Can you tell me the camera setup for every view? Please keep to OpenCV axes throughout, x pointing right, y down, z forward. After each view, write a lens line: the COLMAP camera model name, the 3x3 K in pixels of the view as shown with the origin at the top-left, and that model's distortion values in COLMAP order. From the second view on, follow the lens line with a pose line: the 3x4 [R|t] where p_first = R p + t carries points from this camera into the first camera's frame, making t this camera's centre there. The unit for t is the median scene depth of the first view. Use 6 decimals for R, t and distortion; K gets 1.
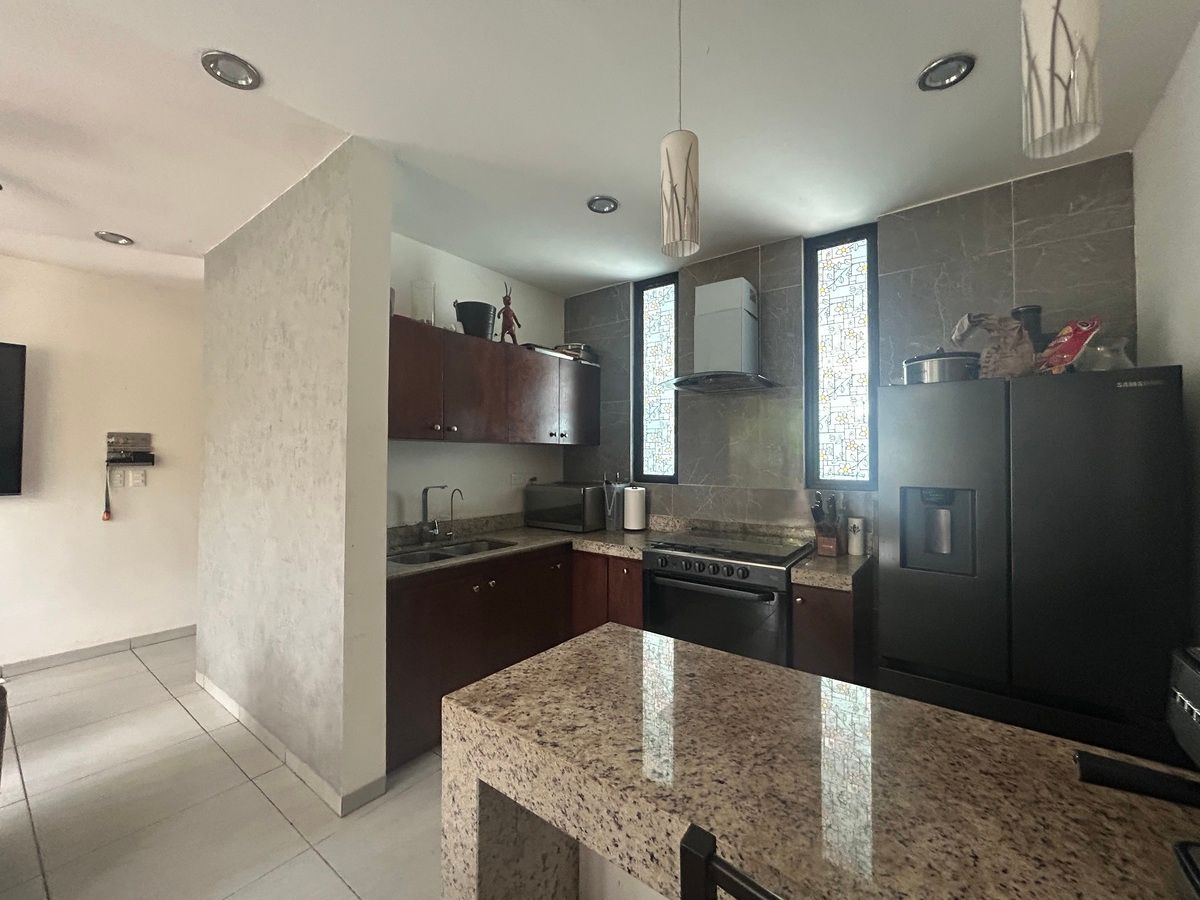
lens RADIAL K [[484.3, 0, 599.3], [0, 484.3, 455.8], [0, 0, 1]] dist [-0.004446, 0.001605]
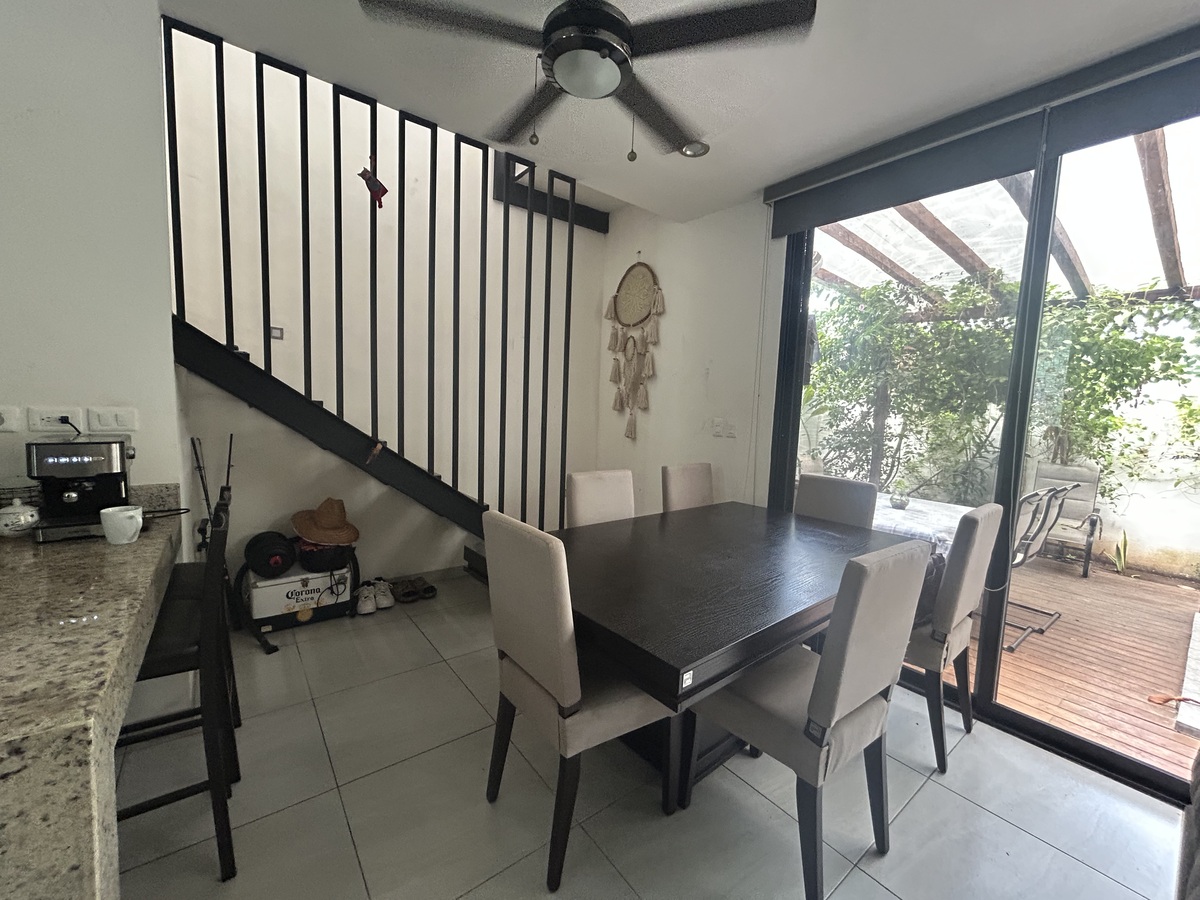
lens RADIAL K [[484.3, 0, 595.4], [0, 484.3, 444.3], [0, 0, 1]] dist [-0.004446, 0.001605]
pose [[-0.961071, -0.063664, 0.268867, -0.413961], [-0.042568, 0.995591, 0.083579, 0.021374], [-0.273003, 0.068881, -0.959544, 0.523014]]
